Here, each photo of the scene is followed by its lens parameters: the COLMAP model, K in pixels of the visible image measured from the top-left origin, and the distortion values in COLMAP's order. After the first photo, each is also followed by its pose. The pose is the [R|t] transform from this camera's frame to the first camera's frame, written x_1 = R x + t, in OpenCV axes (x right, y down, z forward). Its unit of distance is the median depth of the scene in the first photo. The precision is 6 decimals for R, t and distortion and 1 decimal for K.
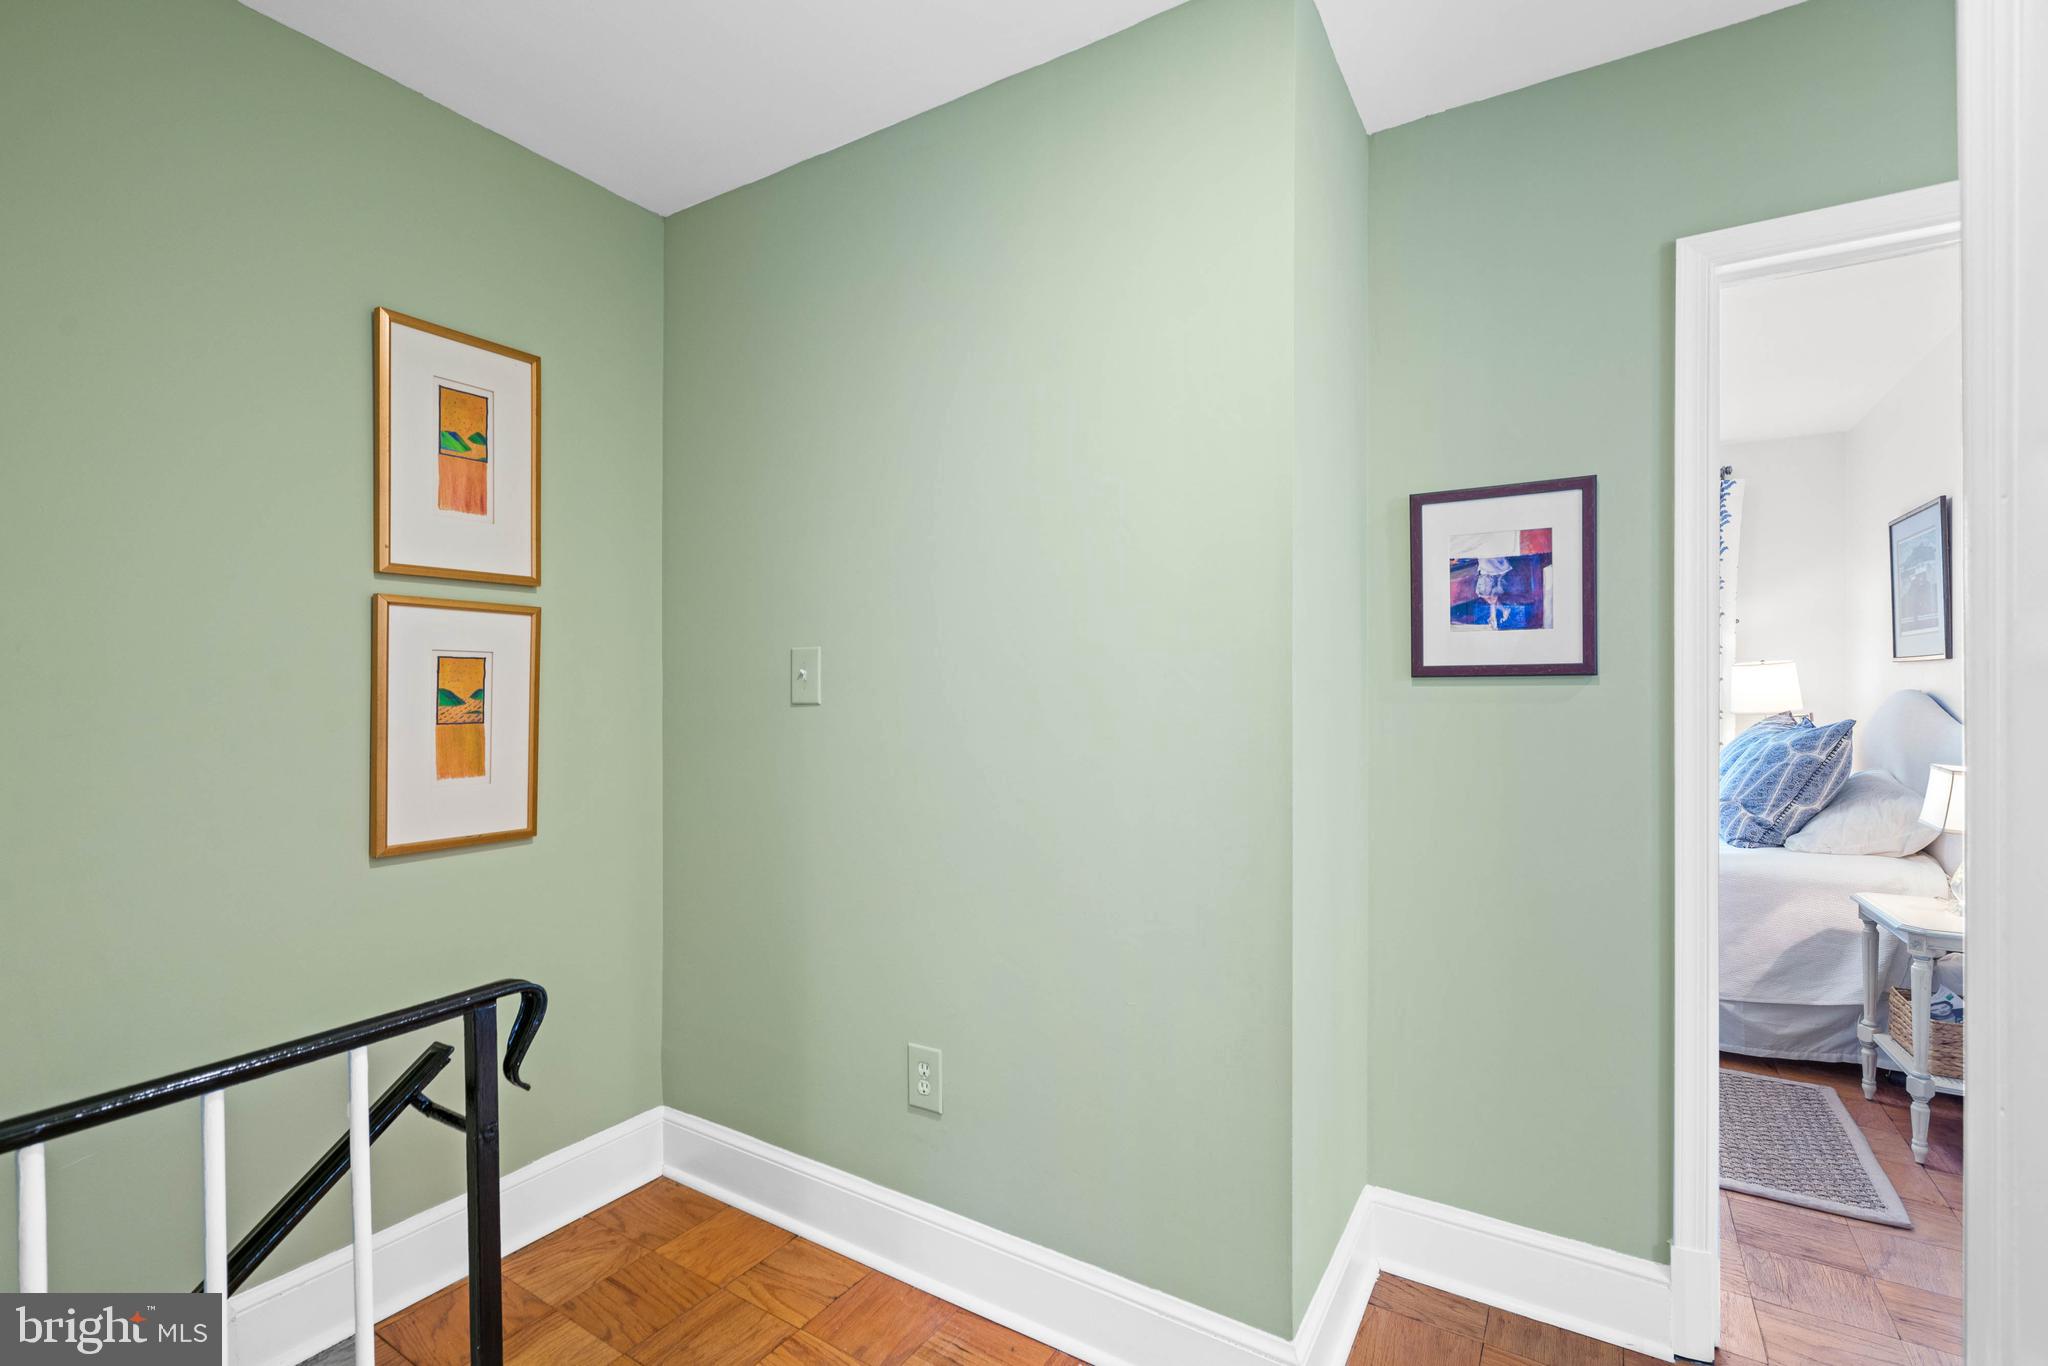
lens RADIAL K [[924.6, 0, 1025.4], [0, 924.6, 684.7], [0, 0, 1]] dist [-0.007084, 0.003479]
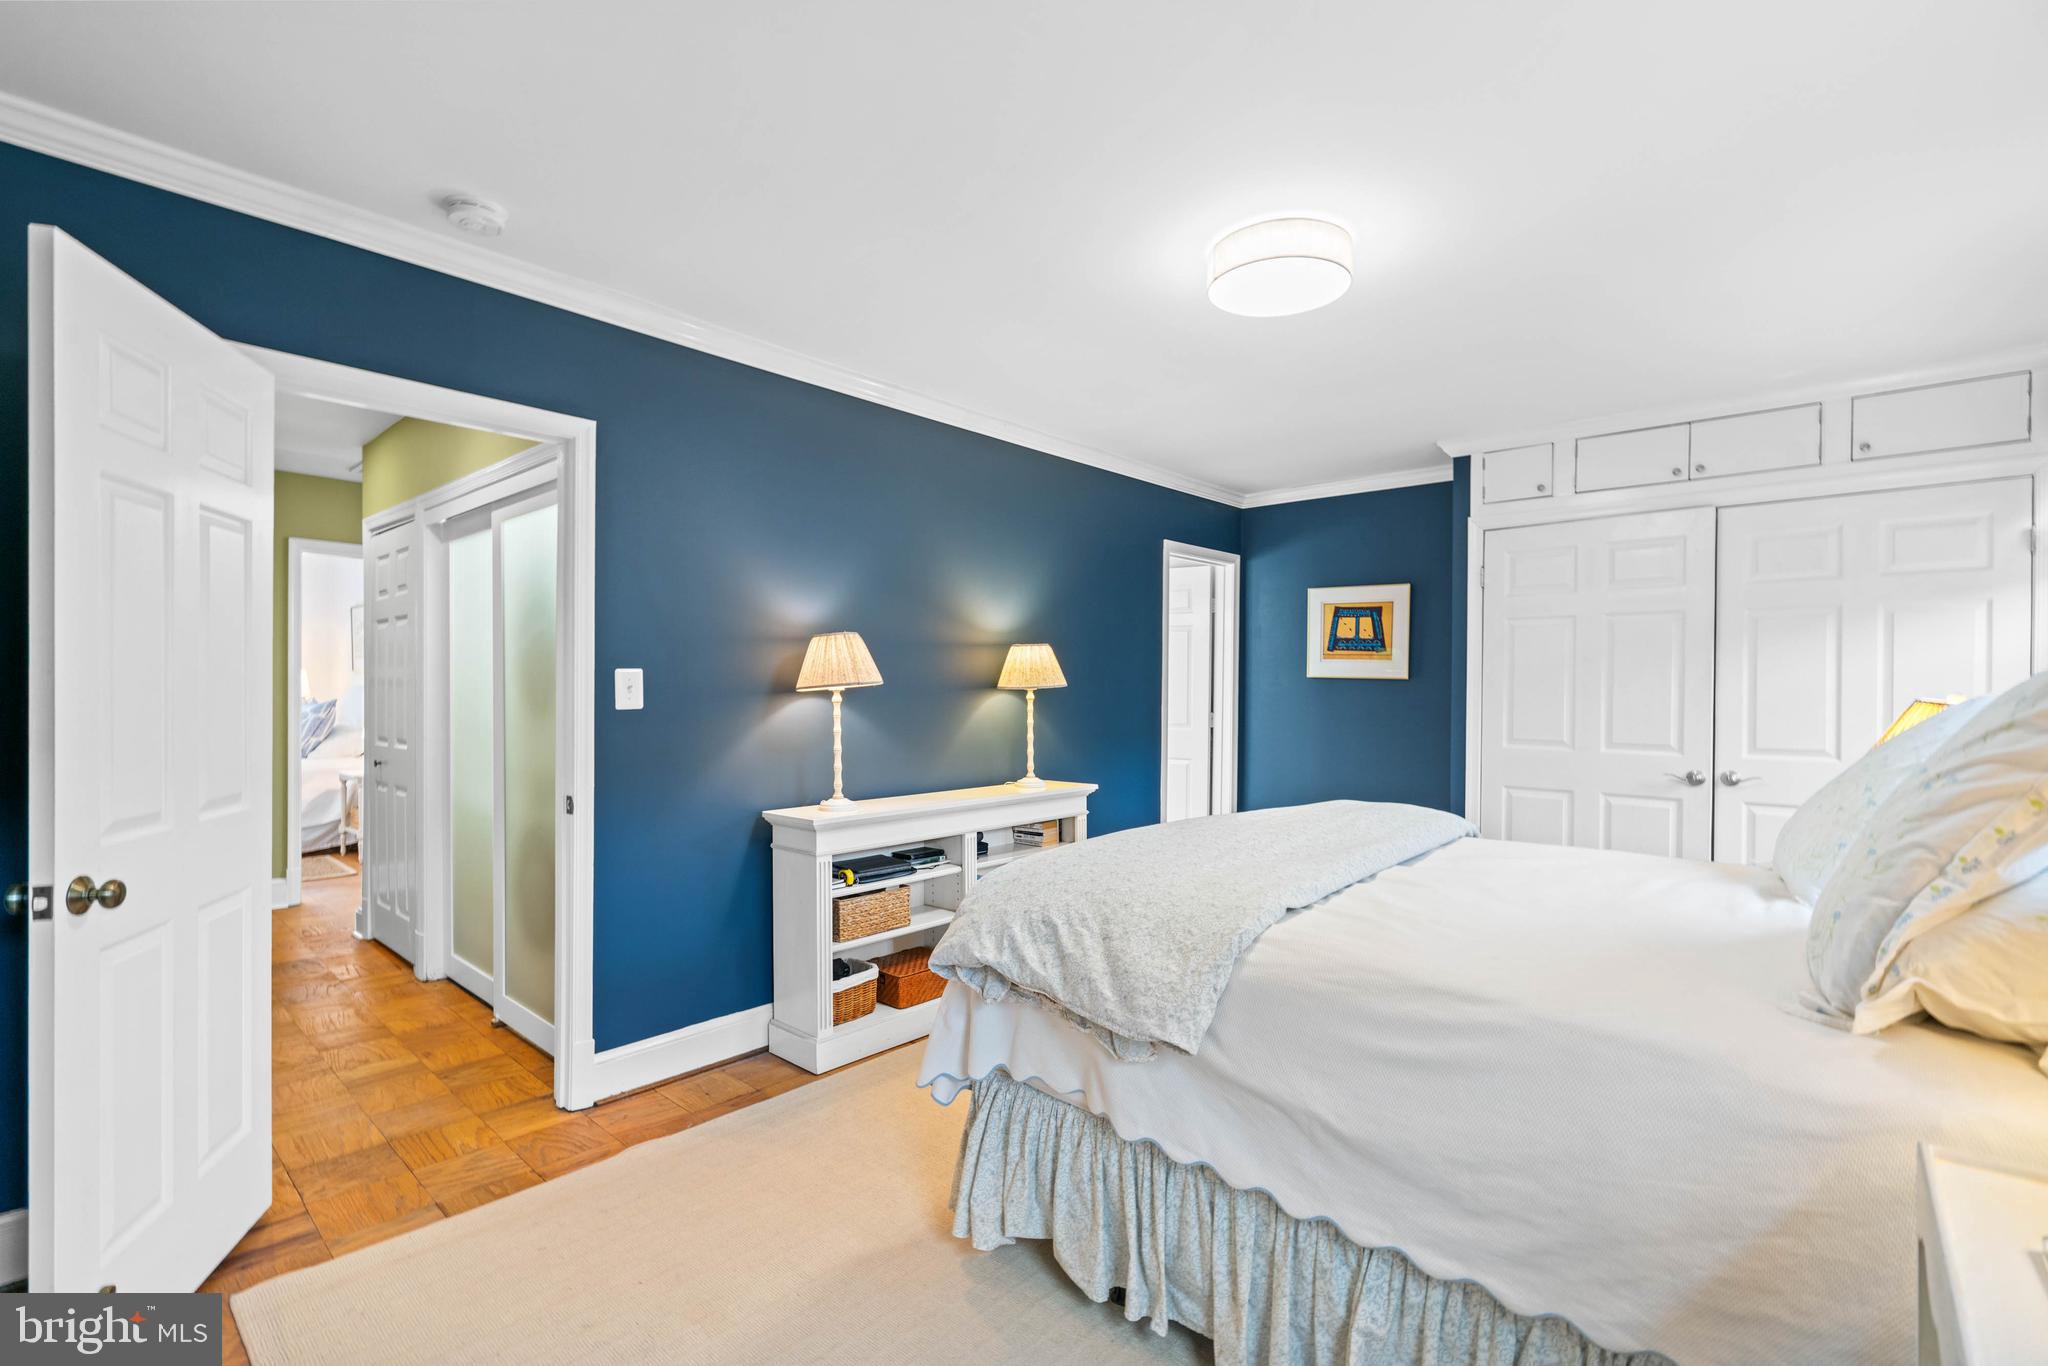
lens RADIAL K [[924.6, 0, 1027.2], [0, 924.6, 689.0], [0, 0, 1]] dist [-0.007084, 0.003479]
pose [[0.181156, -0.006209, 0.983435, -1.016432], [-0.008889, 0.999929, 0.007950, -0.019190], [-0.983414, -0.010182, 0.181088, -1.073042]]
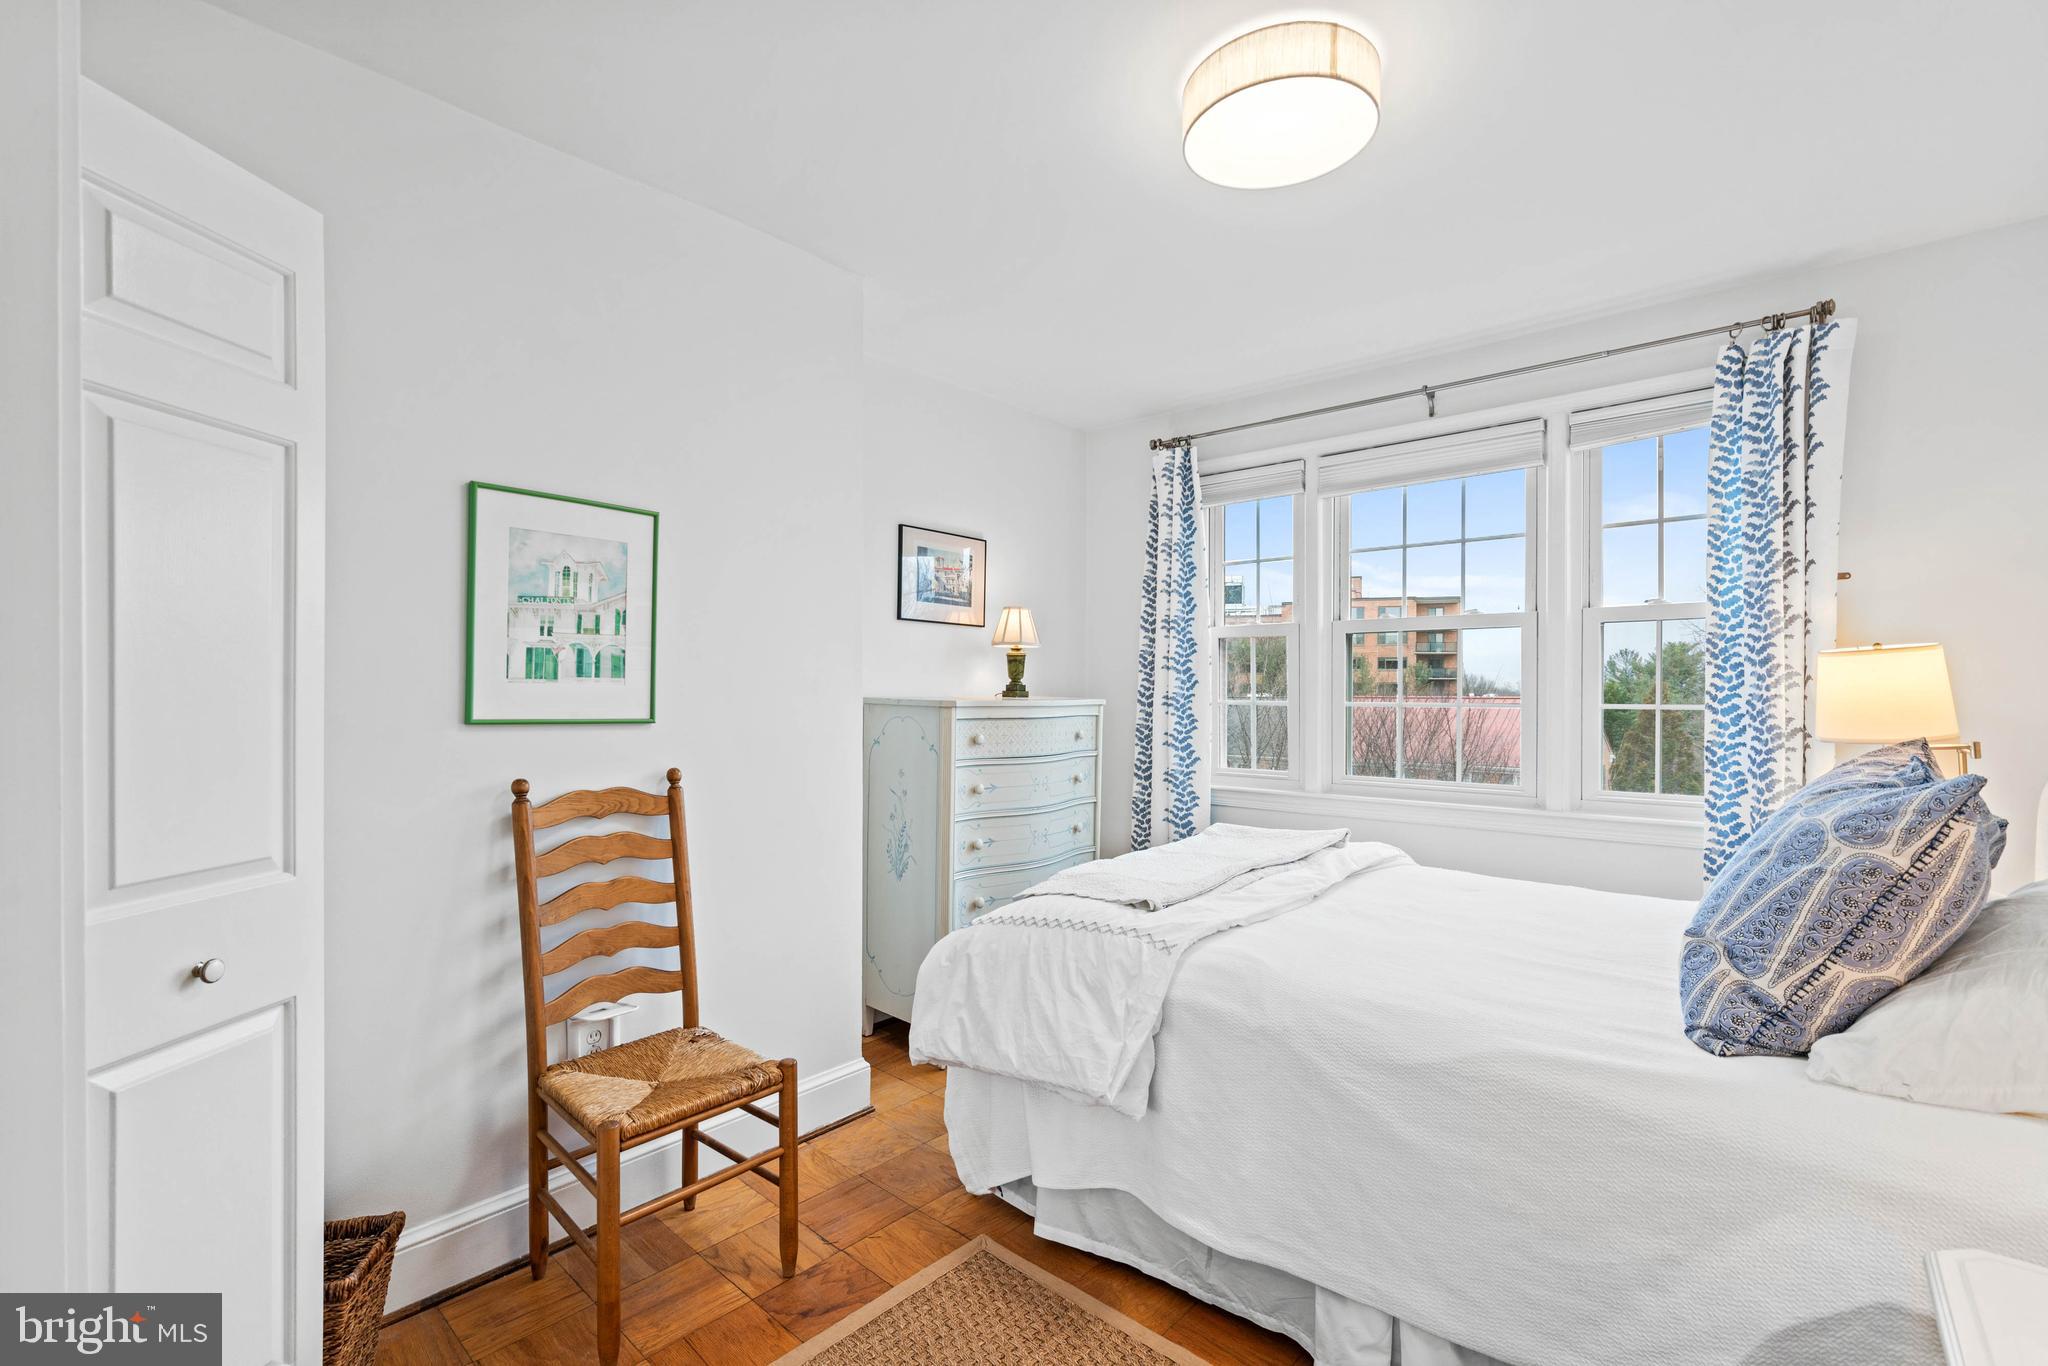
lens RADIAL K [[924.6, 0, 1029.6], [0, 924.6, 694.4], [0, 0, 1]] dist [-0.007084, 0.003479]
pose [[0.985638, 0.002236, -0.168857, 0.544783], [-0.000464, 0.999944, 0.010535, -0.002334], [0.168871, -0.010306, 0.985584, 0.519566]]
